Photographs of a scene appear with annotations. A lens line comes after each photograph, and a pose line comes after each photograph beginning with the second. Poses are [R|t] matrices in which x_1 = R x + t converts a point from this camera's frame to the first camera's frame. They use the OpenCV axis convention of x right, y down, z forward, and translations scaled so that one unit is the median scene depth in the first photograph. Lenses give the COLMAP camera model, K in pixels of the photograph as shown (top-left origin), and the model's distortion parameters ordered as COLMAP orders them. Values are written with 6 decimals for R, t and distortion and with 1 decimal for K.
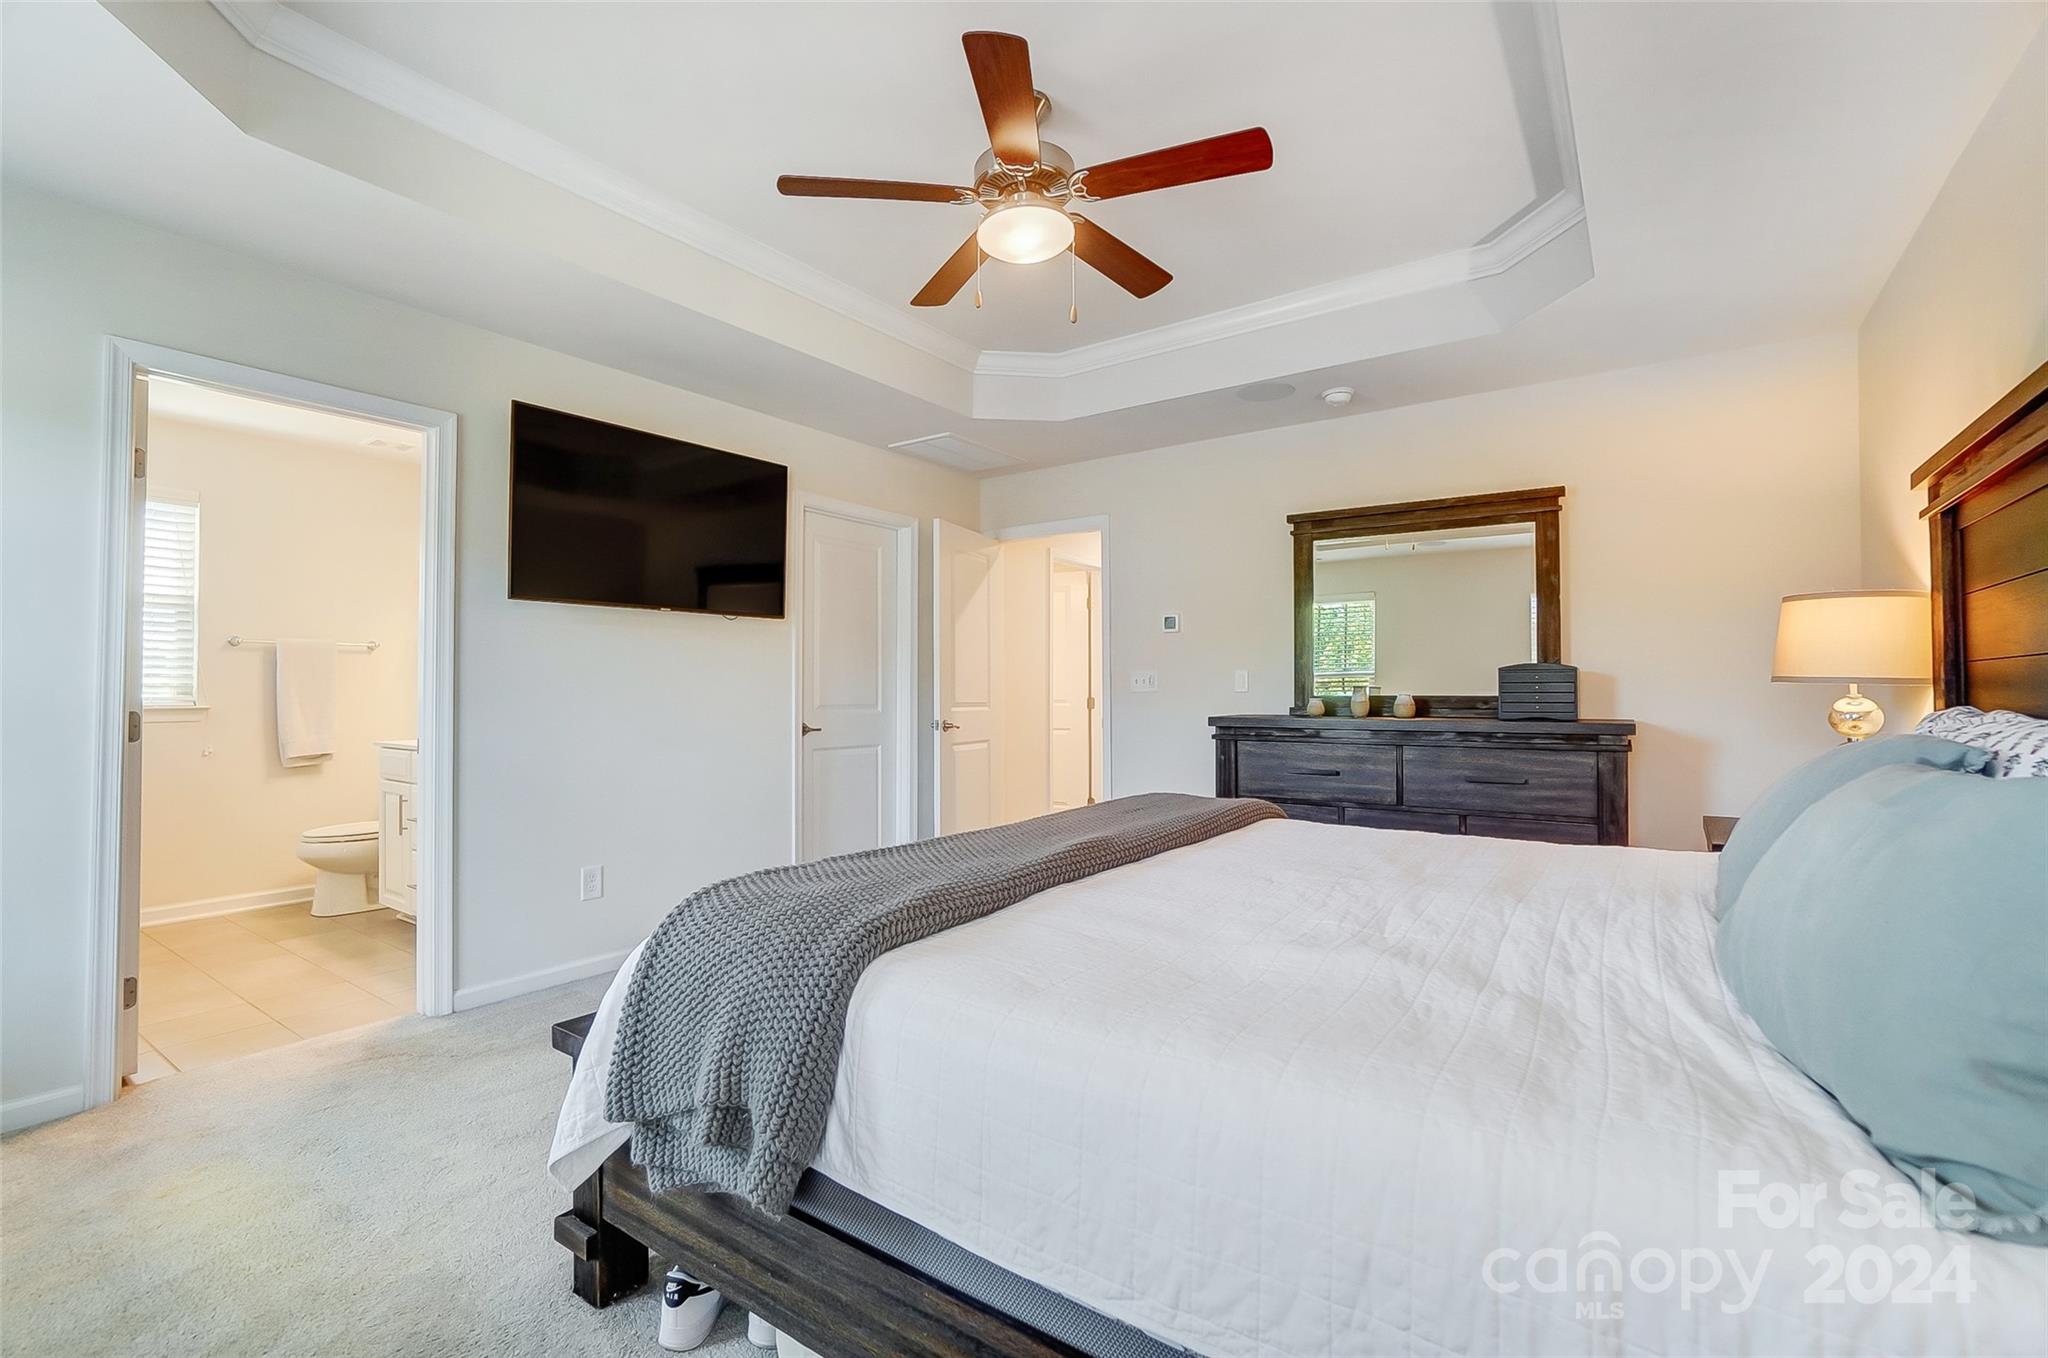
lens RADIAL K [[900.6, 0, 1024.0], [0, 900.6, 679.0], [0, 0, 1]] dist [-0.035737, 0.015002]
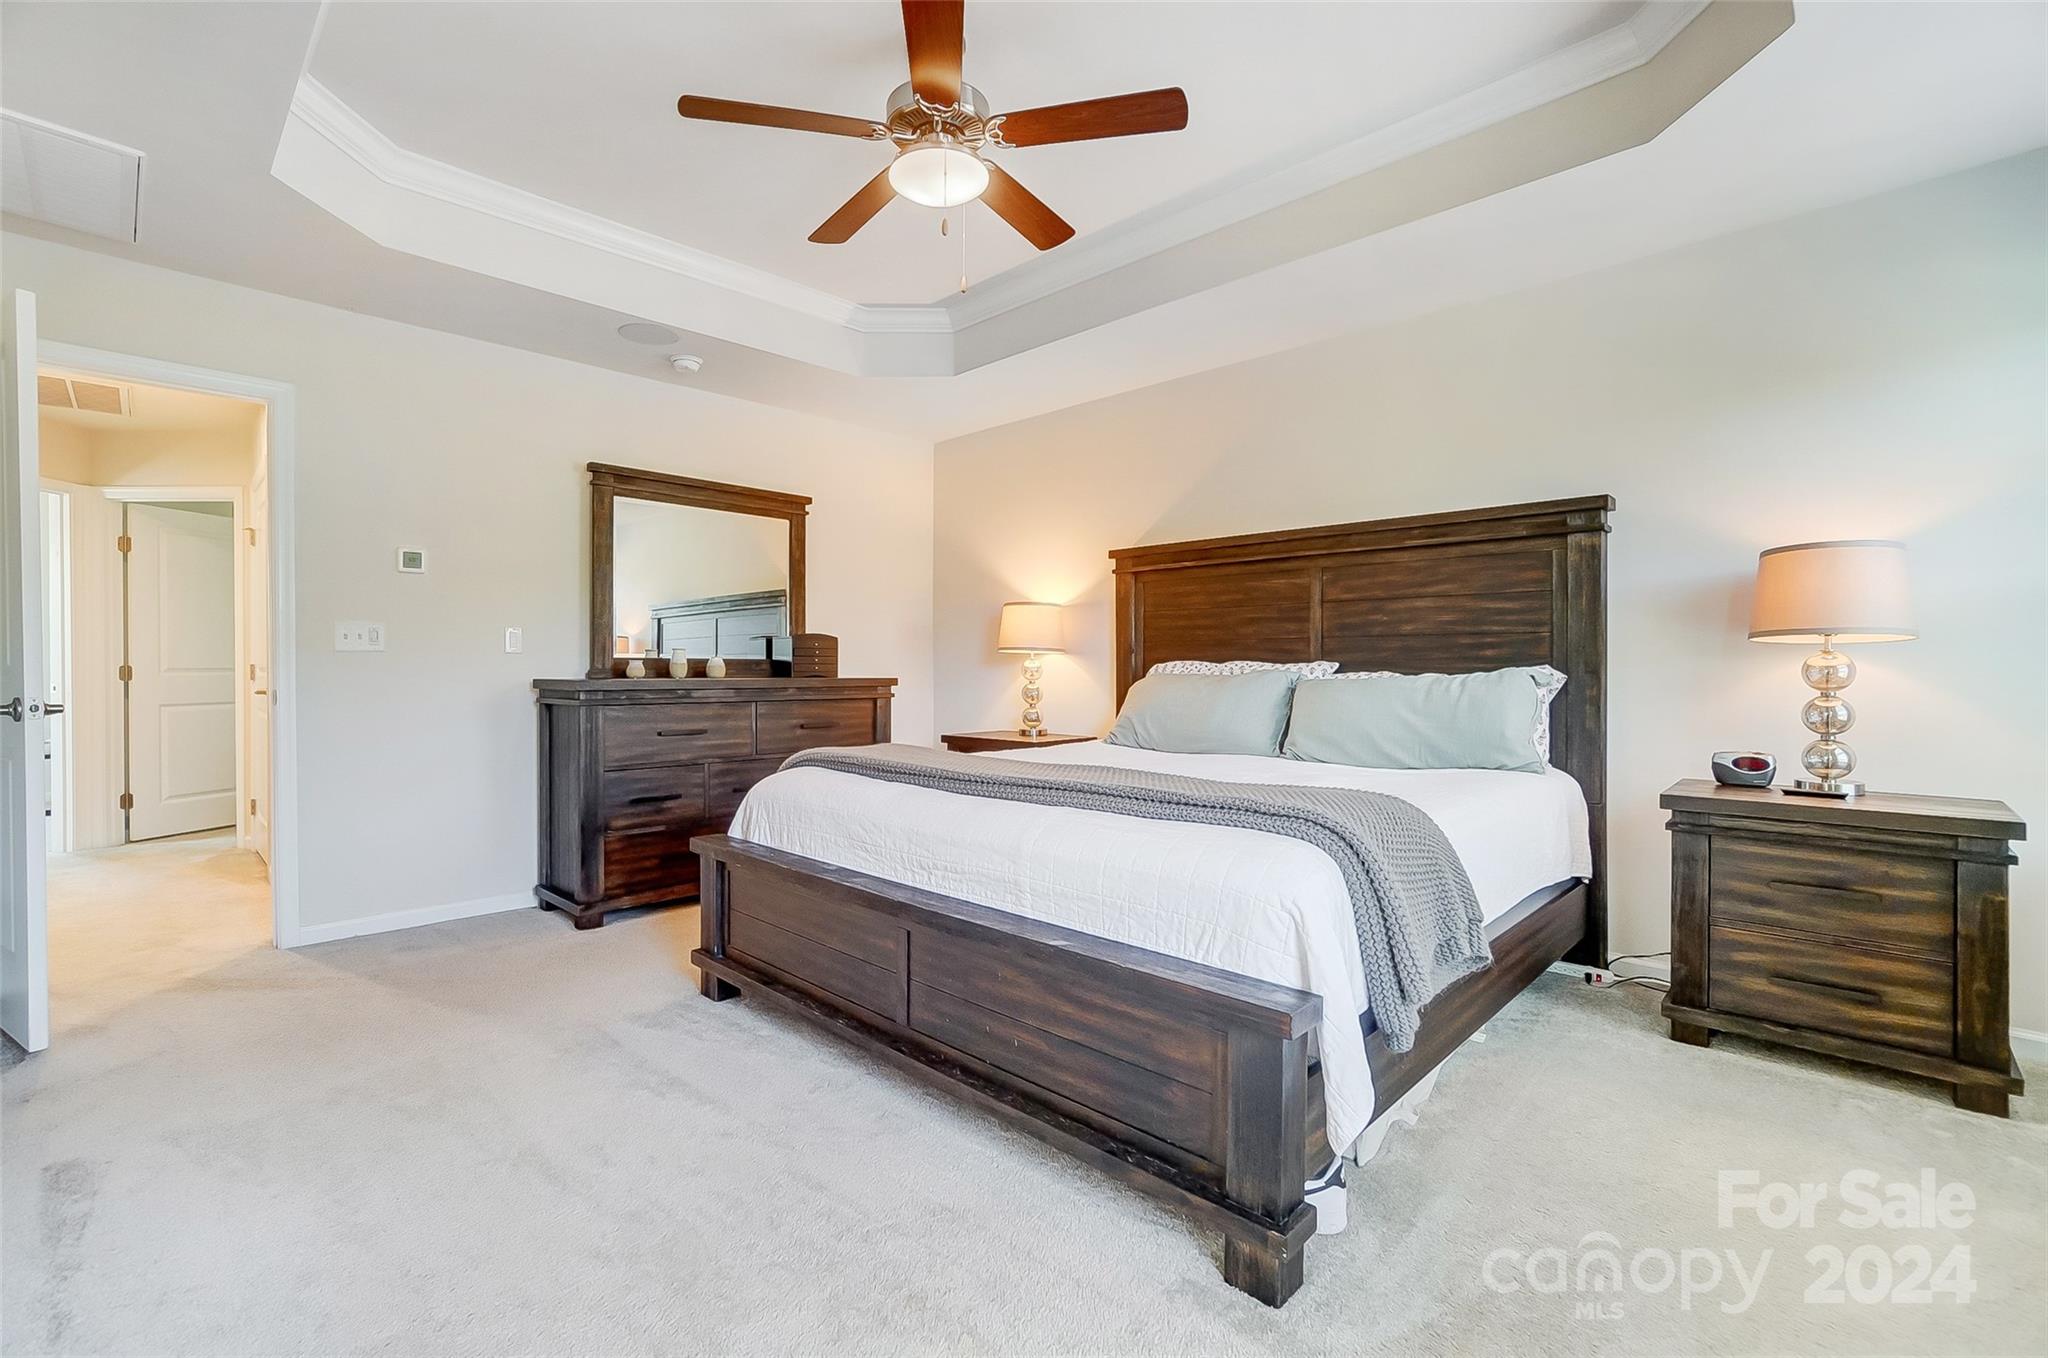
lens RADIAL K [[900.6, 0, 1024.0], [0, 900.6, 679.0], [0, 0, 1]] dist [-0.035737, 0.015002]
pose [[0.155907, -0.007853, 0.987740, -0.611257], [-0.011801, 0.999882, 0.009812, 0.029534], [-0.987701, -0.013186, 0.155796, 0.468605]]
